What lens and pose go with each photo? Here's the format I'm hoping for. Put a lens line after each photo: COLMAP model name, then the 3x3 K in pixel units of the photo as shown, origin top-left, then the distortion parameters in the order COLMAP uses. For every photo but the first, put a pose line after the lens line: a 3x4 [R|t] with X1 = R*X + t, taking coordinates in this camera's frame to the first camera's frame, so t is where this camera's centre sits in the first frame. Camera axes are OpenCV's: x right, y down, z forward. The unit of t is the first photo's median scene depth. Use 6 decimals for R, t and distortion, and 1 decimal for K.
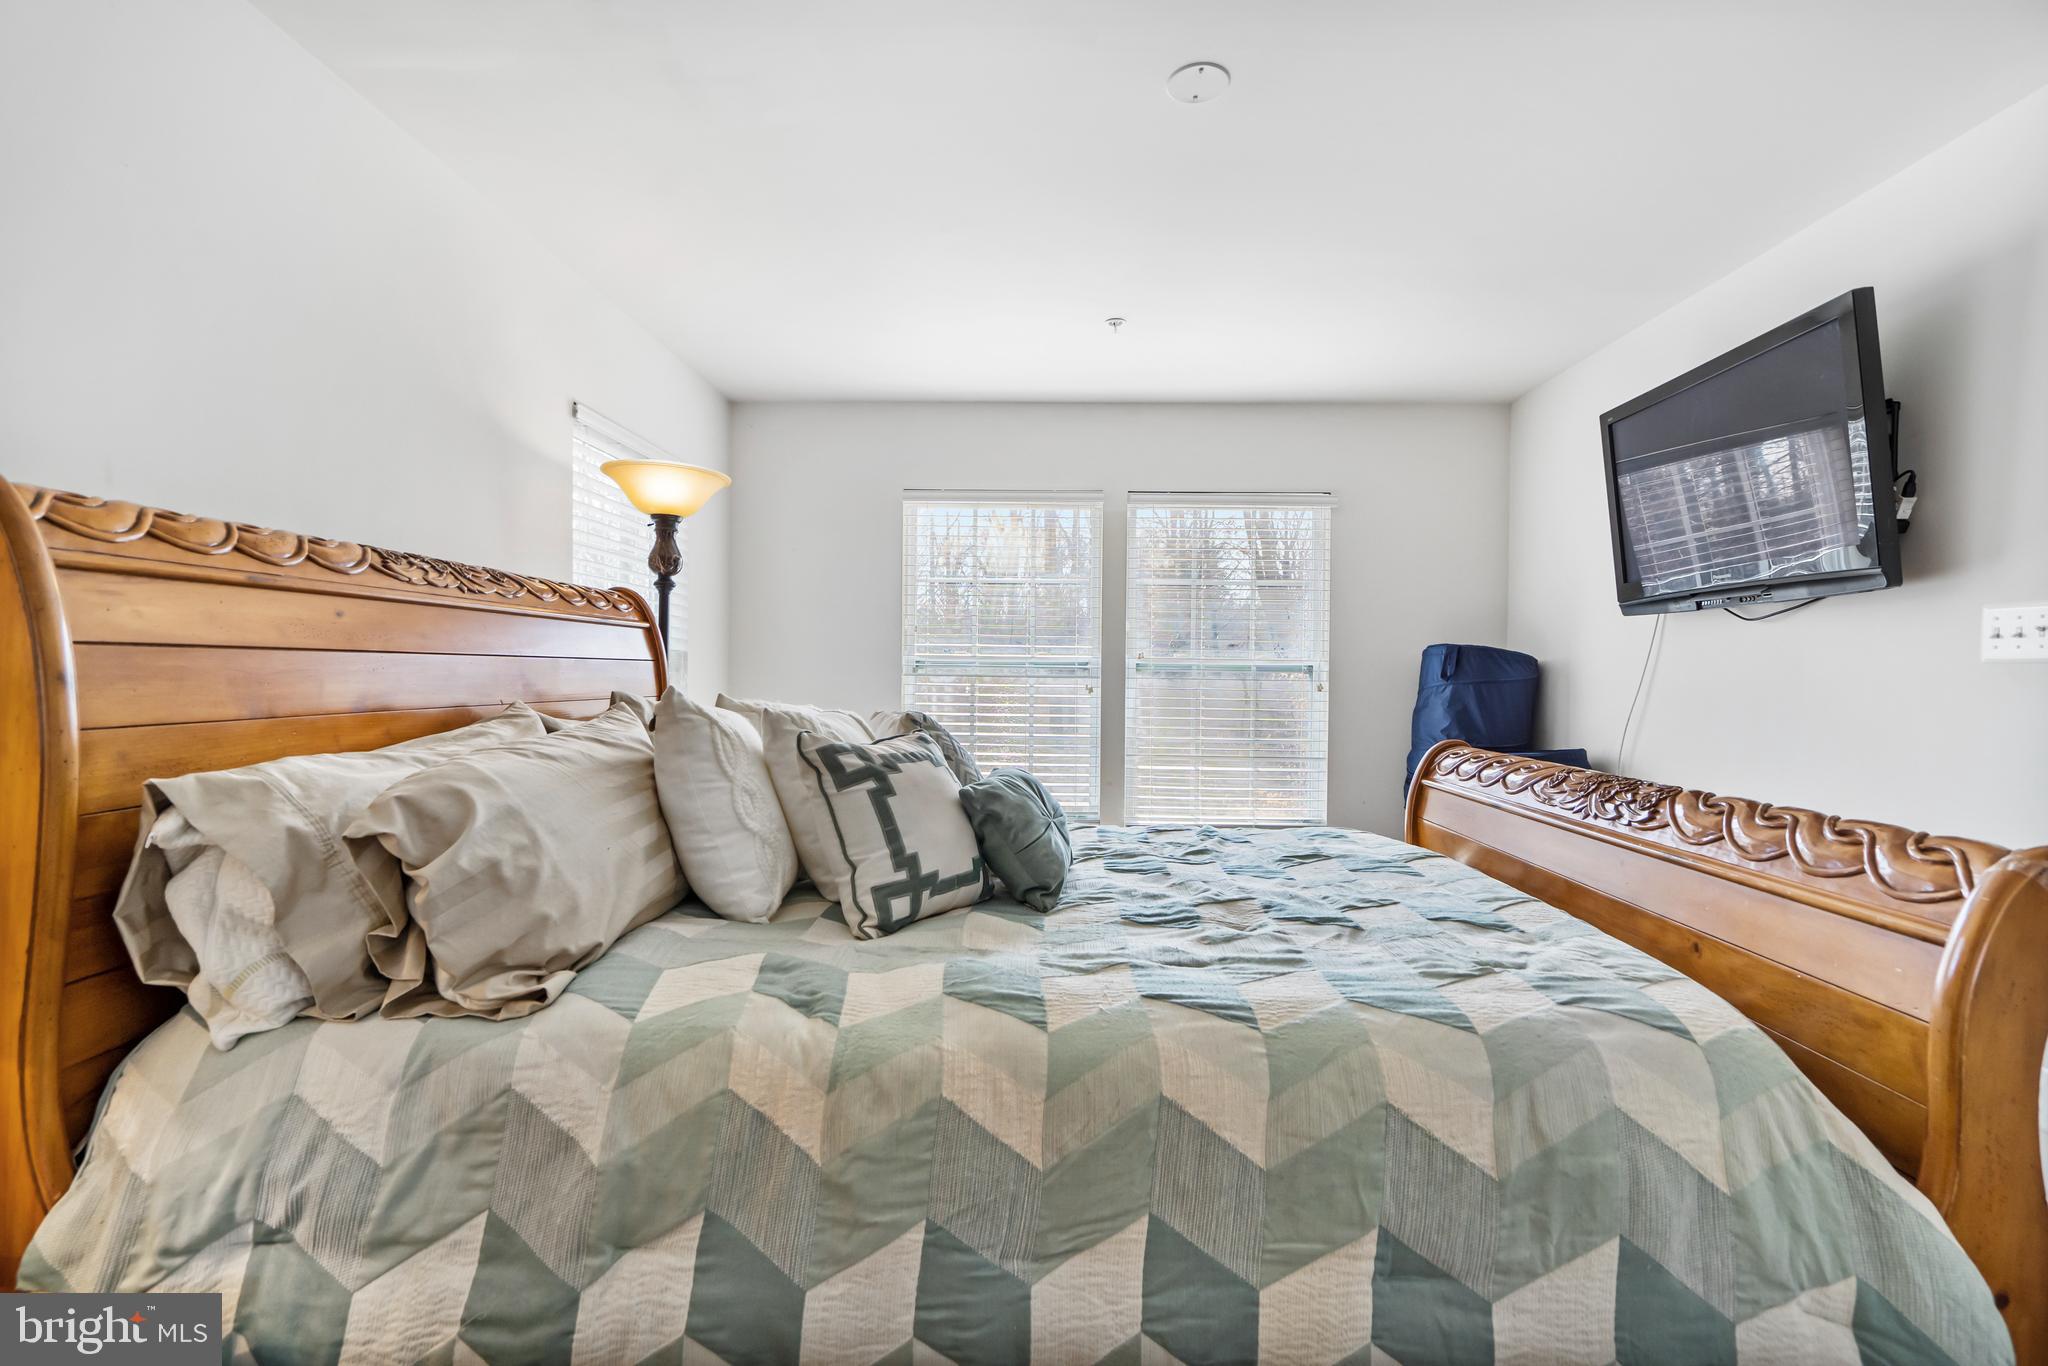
lens RADIAL K [[940.4, 0, 1029.3], [0, 940.4, 682.1], [0, 0, 1]] dist [-0.003676, 0.002231]
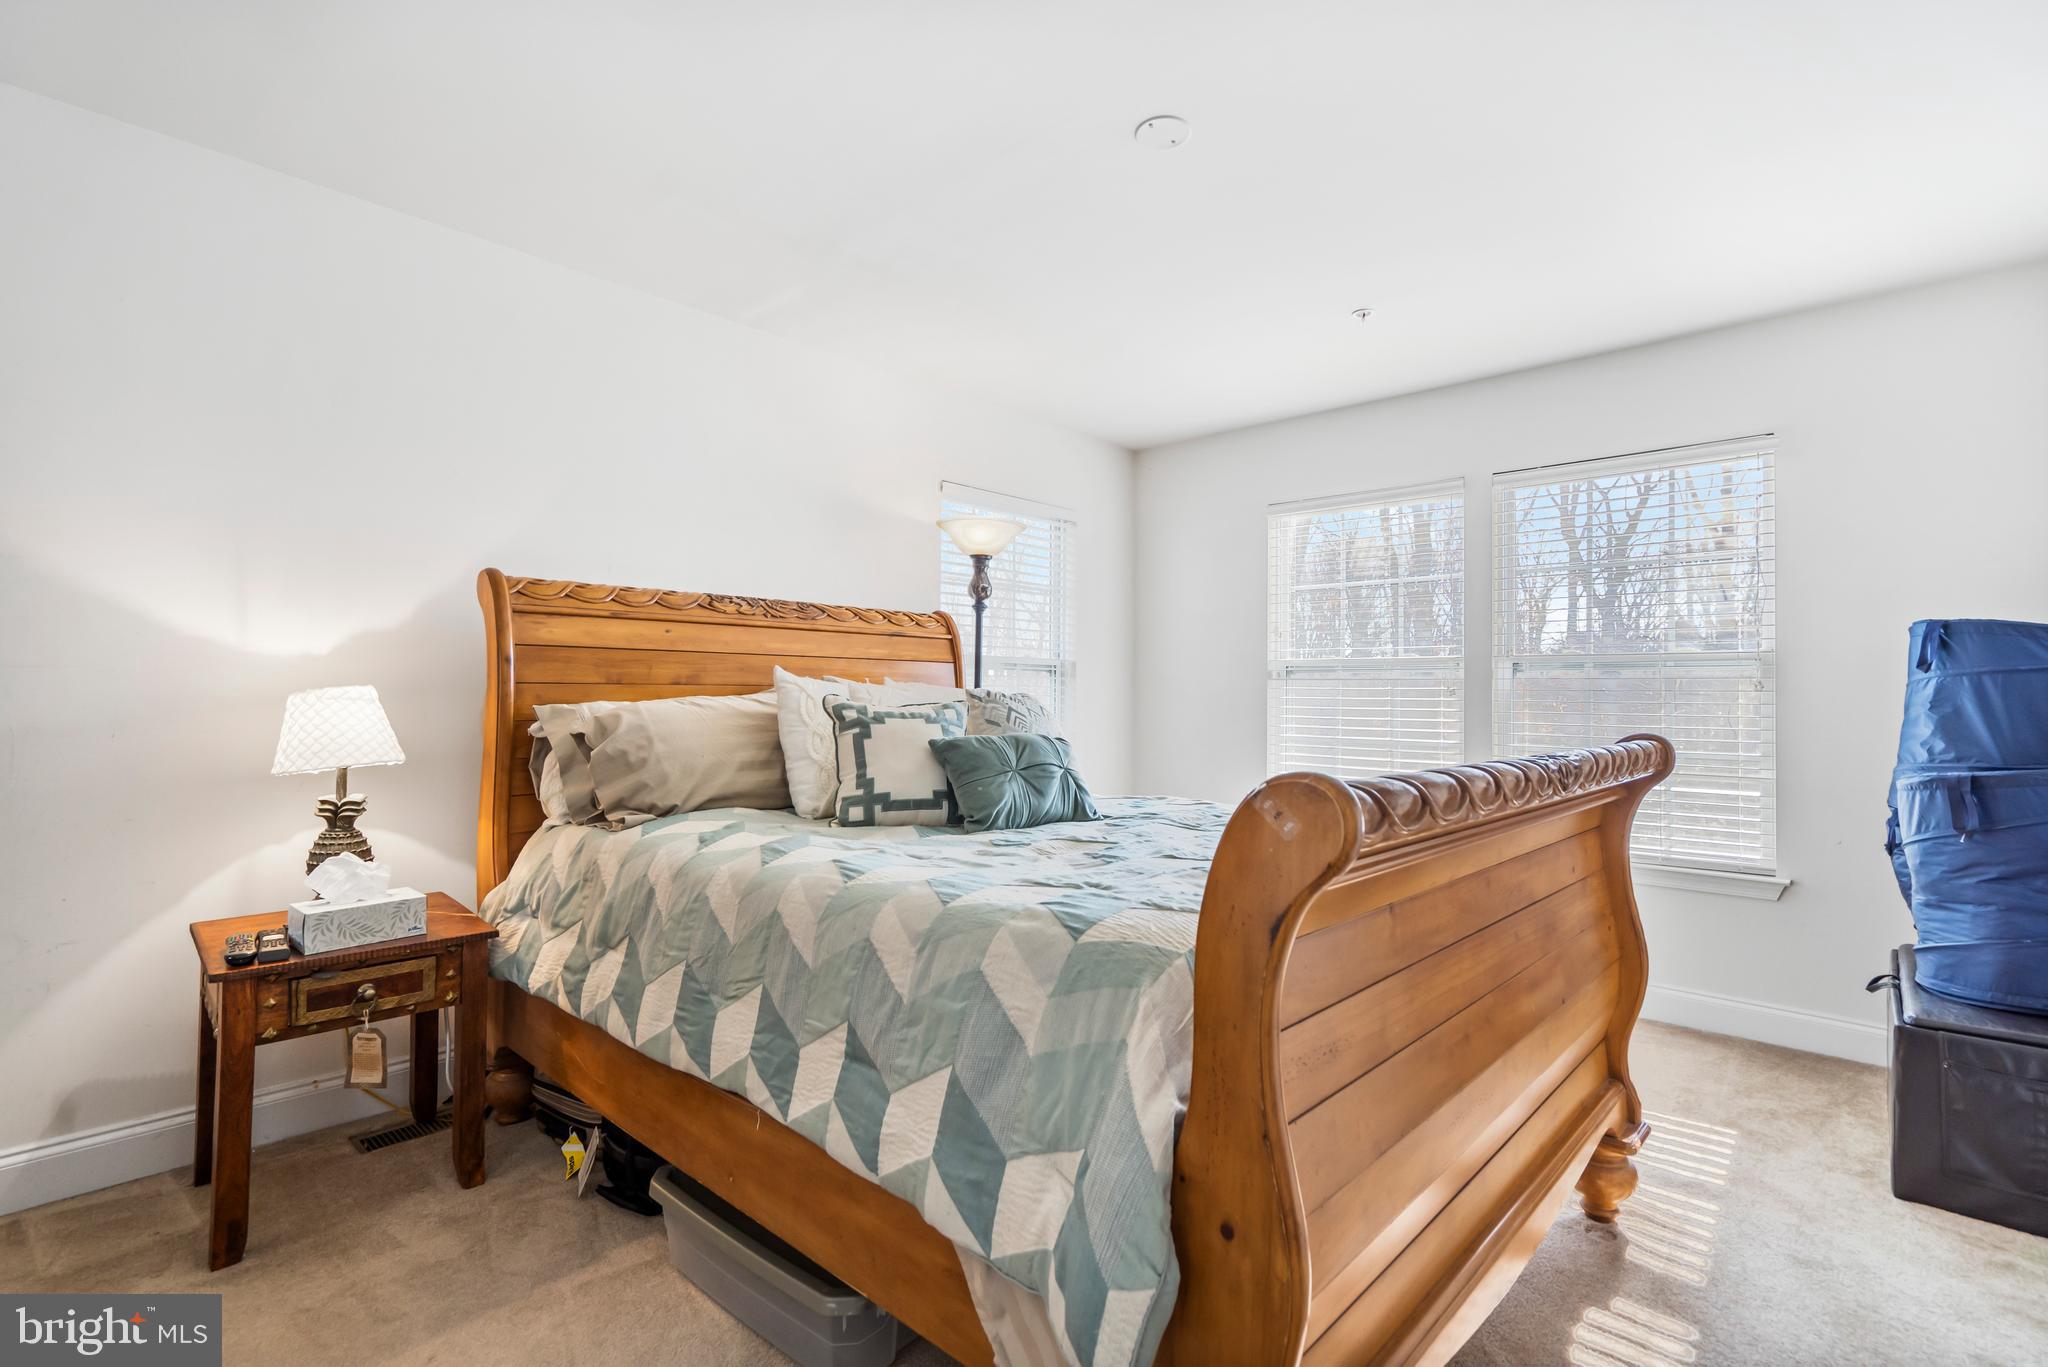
lens RADIAL K [[940.4, 0, 1031.4], [0, 940.4, 682.1], [0, 0, 1]] dist [-0.003676, 0.002231]
pose [[0.755649, -0.013169, -0.654844, 1.004844], [-0.005924, 0.999620, -0.026939, 0.072517], [0.654950, 0.024236, 0.755284, 0.069387]]
